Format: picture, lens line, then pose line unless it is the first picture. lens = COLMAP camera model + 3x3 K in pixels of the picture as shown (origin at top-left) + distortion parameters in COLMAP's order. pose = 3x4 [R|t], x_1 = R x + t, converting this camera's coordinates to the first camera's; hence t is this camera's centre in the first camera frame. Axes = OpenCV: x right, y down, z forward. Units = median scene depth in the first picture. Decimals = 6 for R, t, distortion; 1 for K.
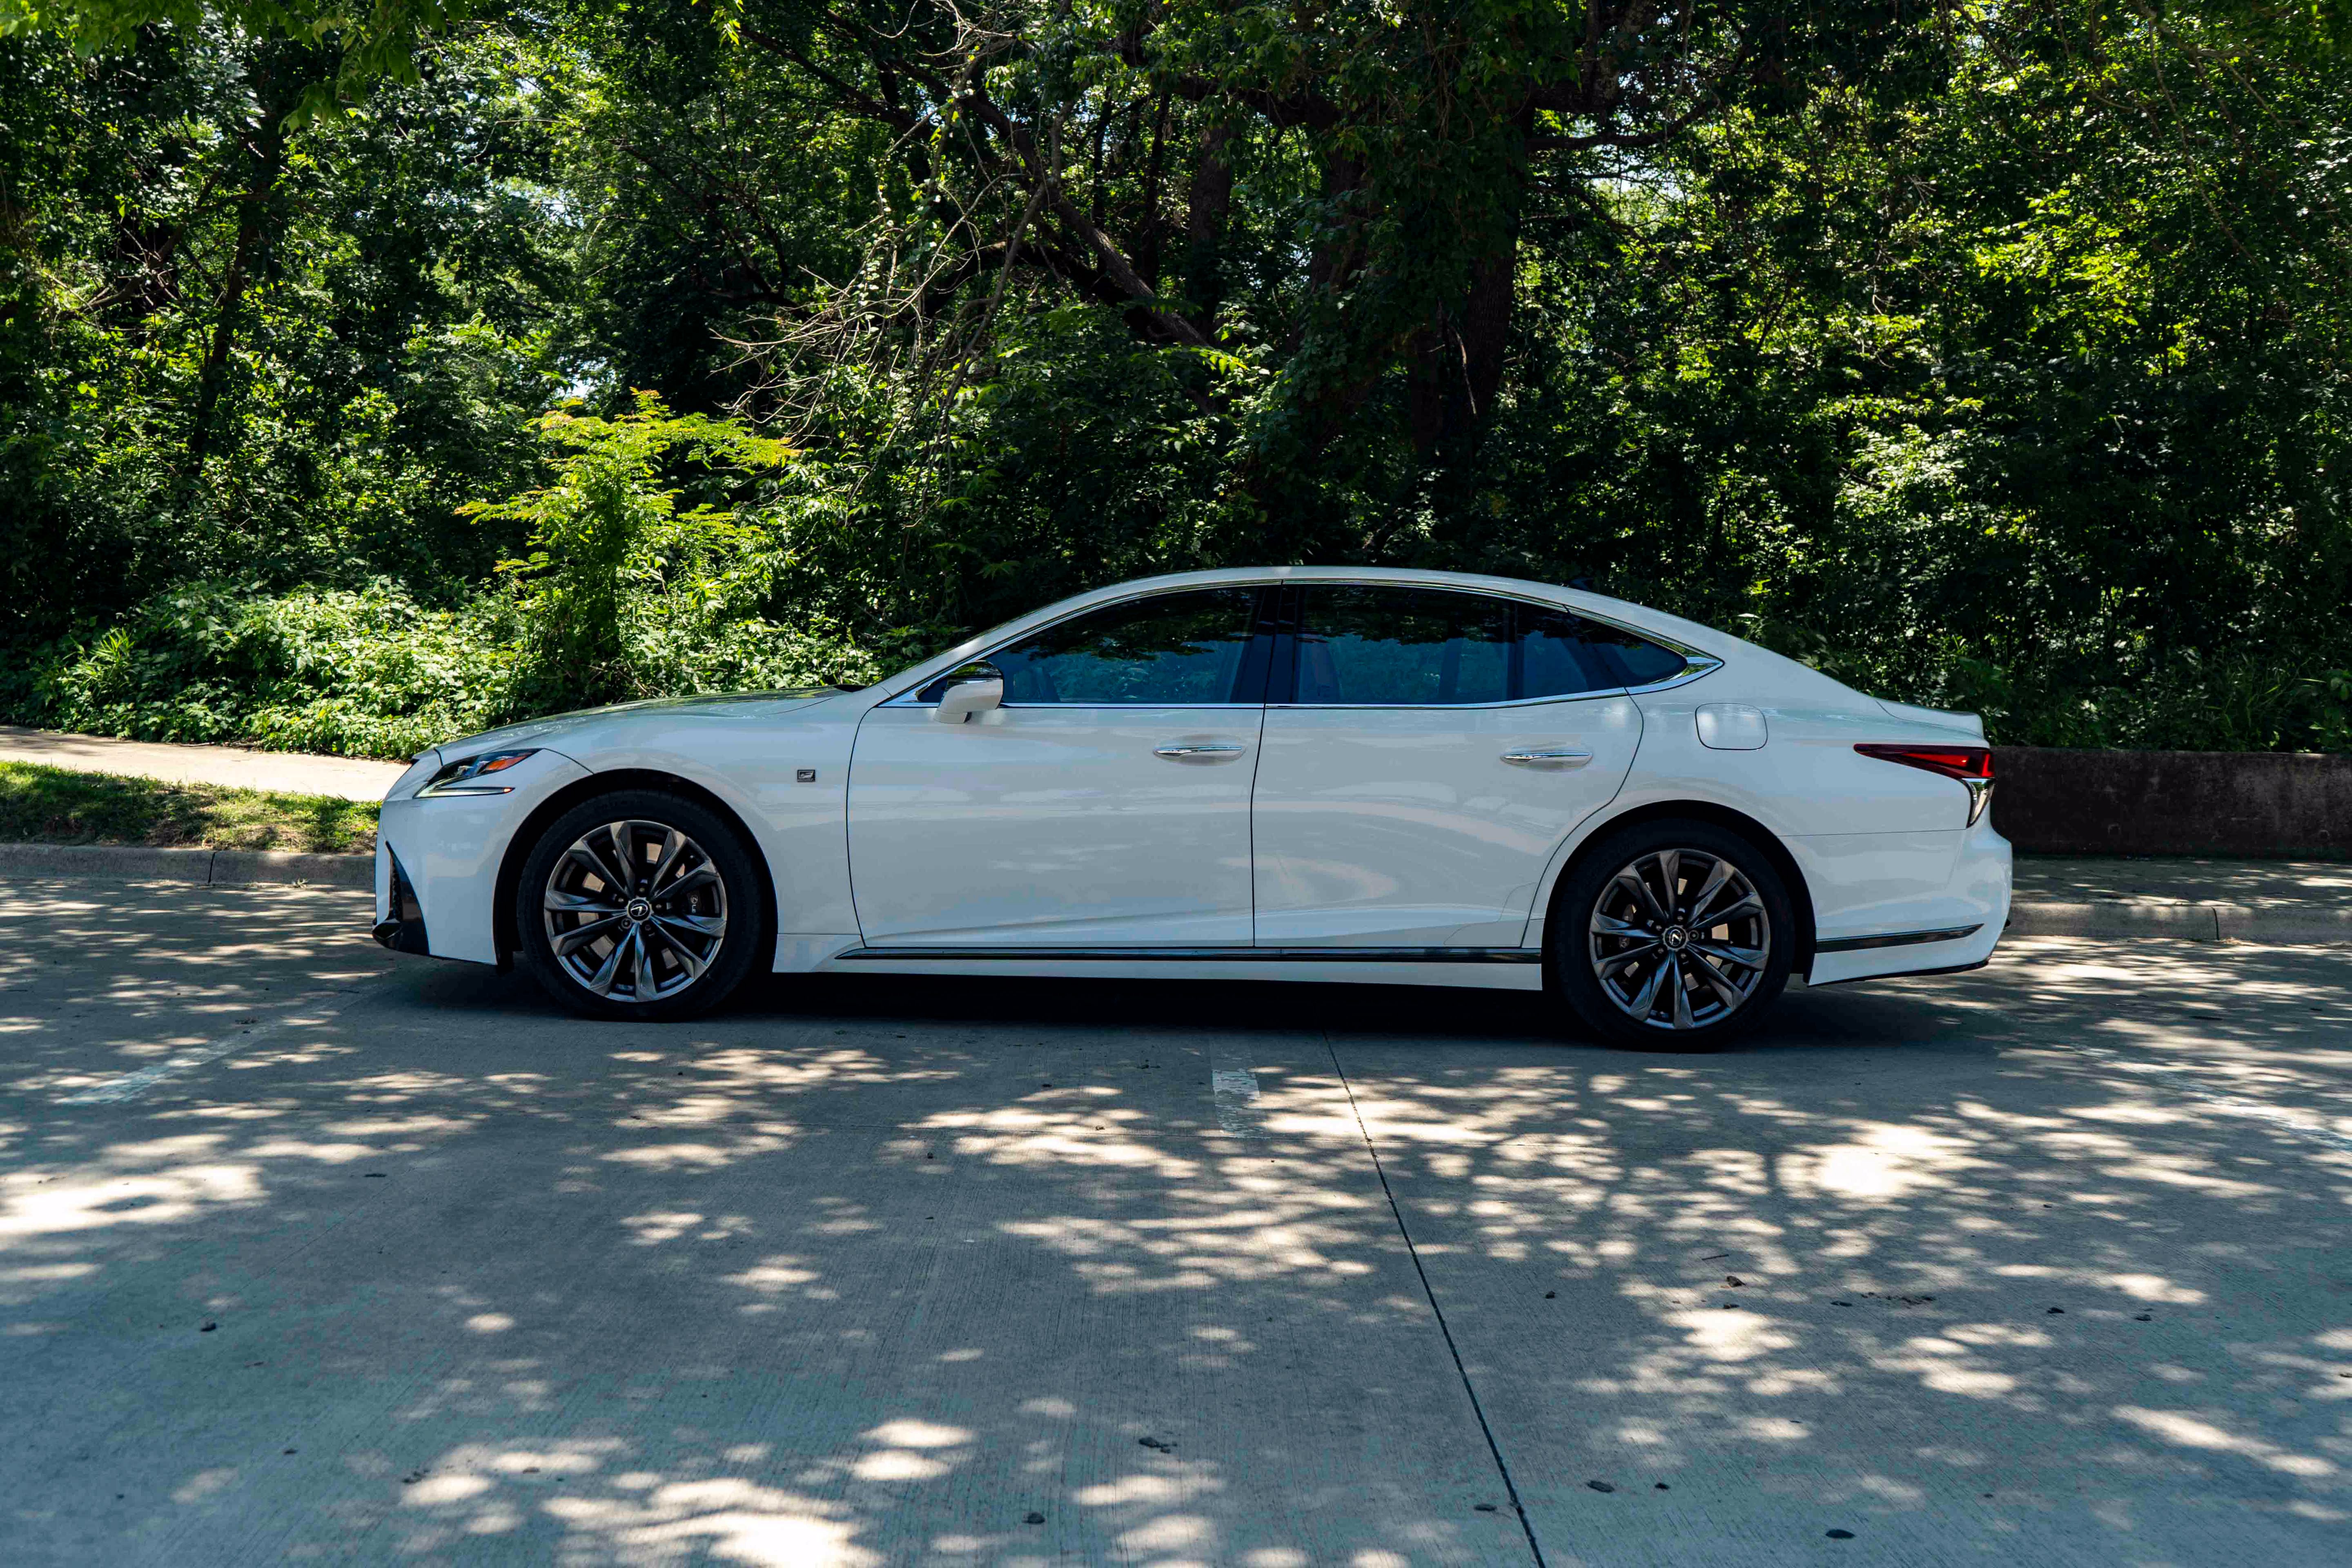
lens RADIAL K [[2535.3, 0, 1163.2], [0, 2535.3, 782.7], [0, 0, 1]] dist [0.003409, 0.000000]
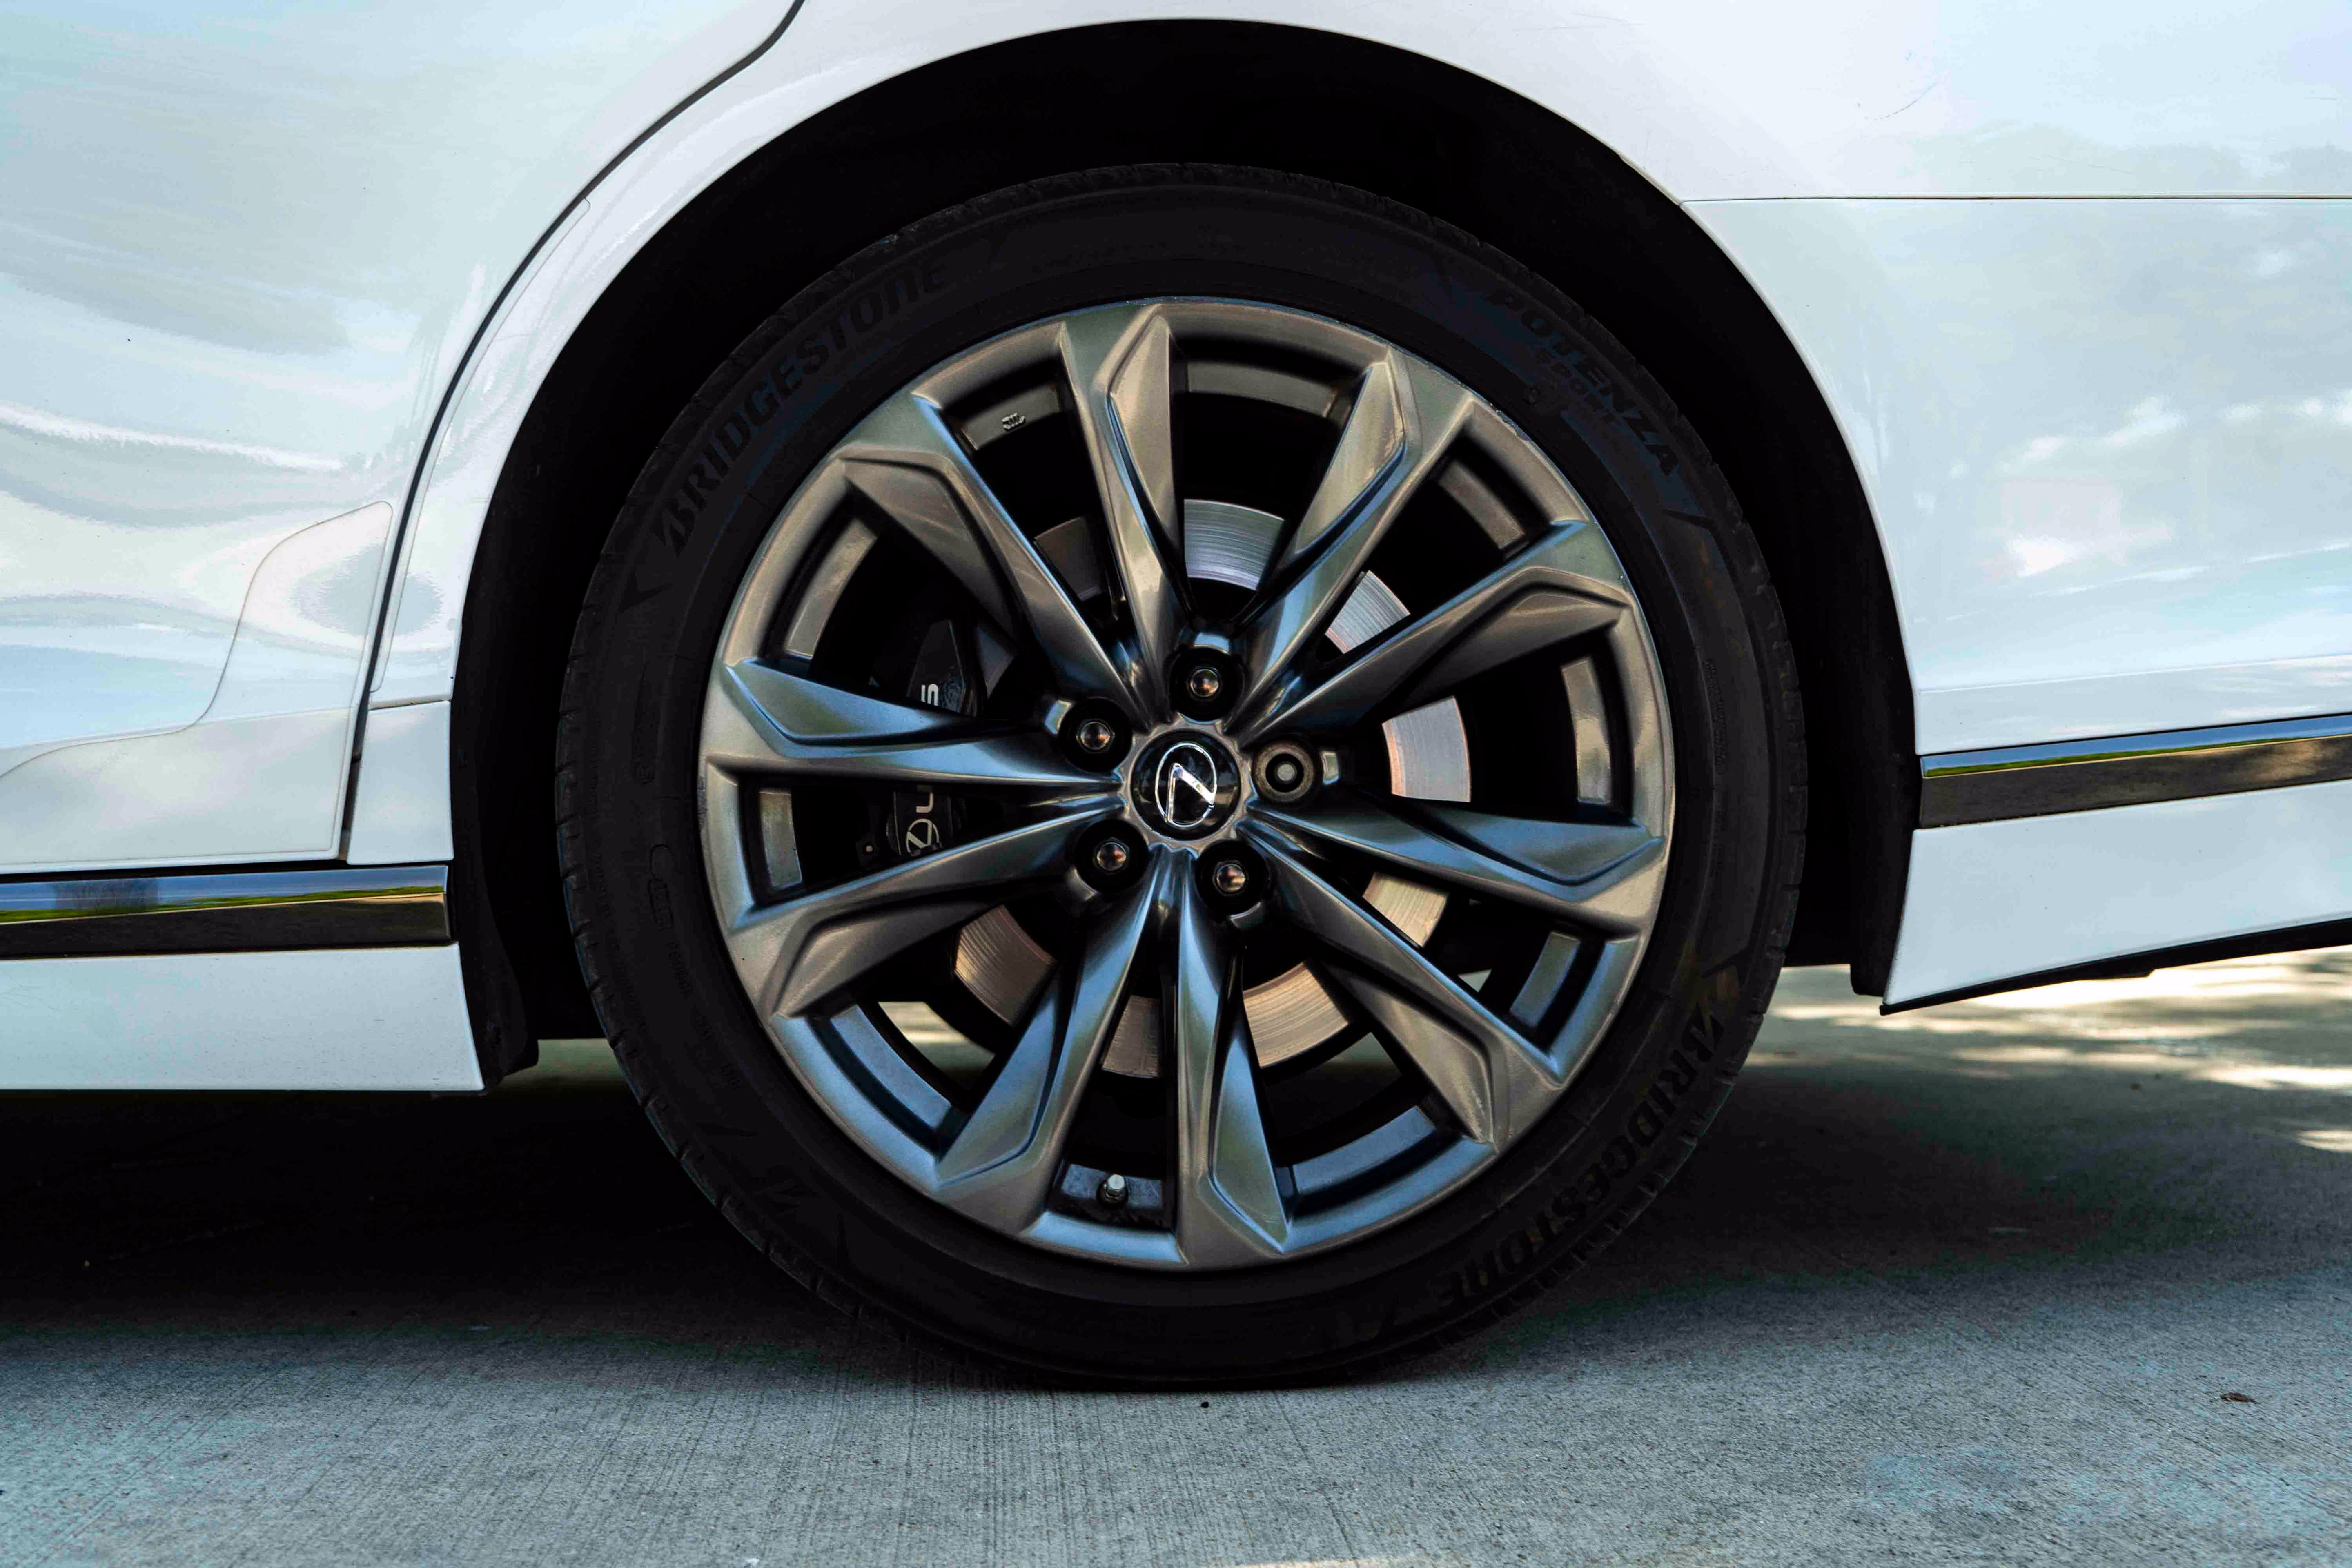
lens RADIAL K [[2535.3, 0, 1178.9], [0, 2535.3, 773.1], [0, 0, 1]] dist [0.003409, 0.000000]
pose [[0.998583, -0.039130, 0.036070, 0.195675], [0.043105, 0.992200, -0.116967, 0.083049], [-0.031212, 0.118356, 0.992481, 0.814189]]
